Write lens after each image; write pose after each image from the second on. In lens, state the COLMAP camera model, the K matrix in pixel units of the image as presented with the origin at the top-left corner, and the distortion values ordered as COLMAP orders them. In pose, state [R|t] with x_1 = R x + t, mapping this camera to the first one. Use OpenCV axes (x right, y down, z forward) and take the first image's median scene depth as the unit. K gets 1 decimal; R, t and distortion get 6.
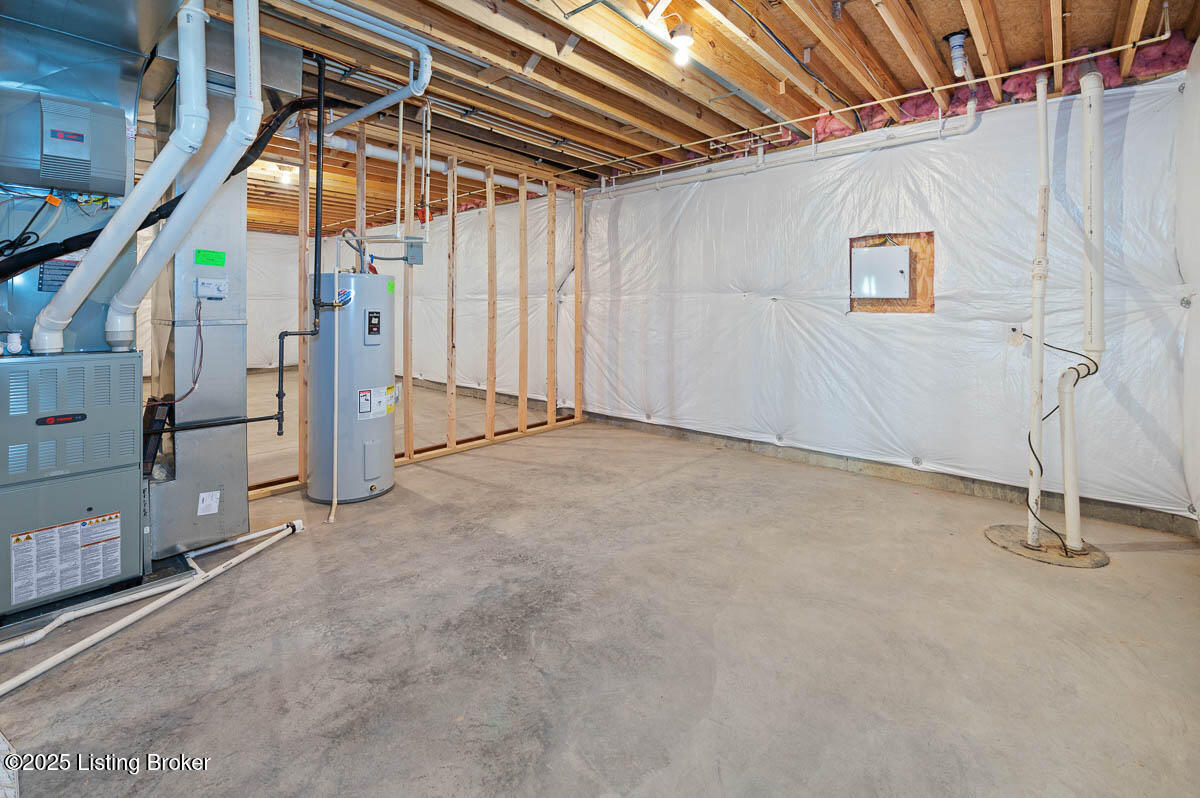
lens RADIAL K [[509.0, 0, 600.0], [0, 509.0, 399.0], [0, 0, 1]] dist [-0.000611, -0.000155]
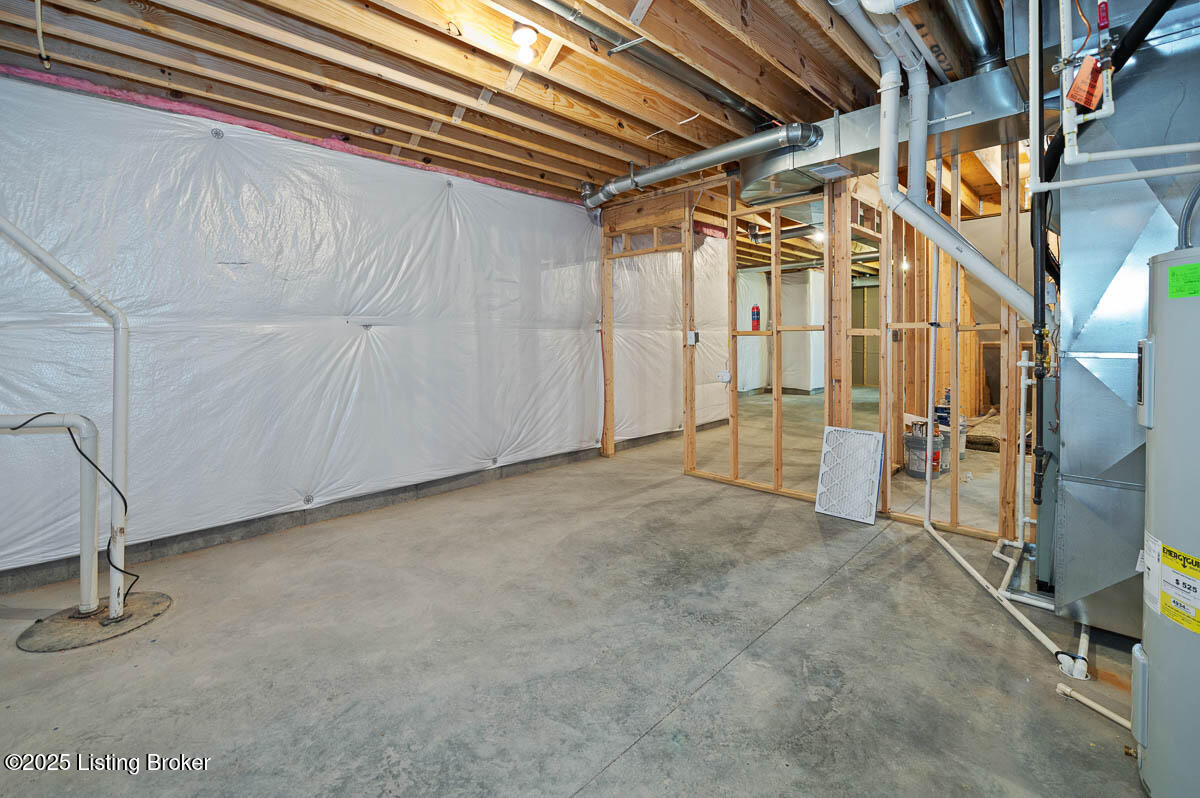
lens RADIAL K [[509.0, 0, 600.0], [0, 509.0, 399.0], [0, 0, 1]] dist [-0.000611, -0.000155]
pose [[-0.997888, -0.003956, 0.064832, -0.025114], [0.015646, 0.954111, 0.299043, -0.402224], [-0.063040, 0.299426, -0.952035, 2.155315]]
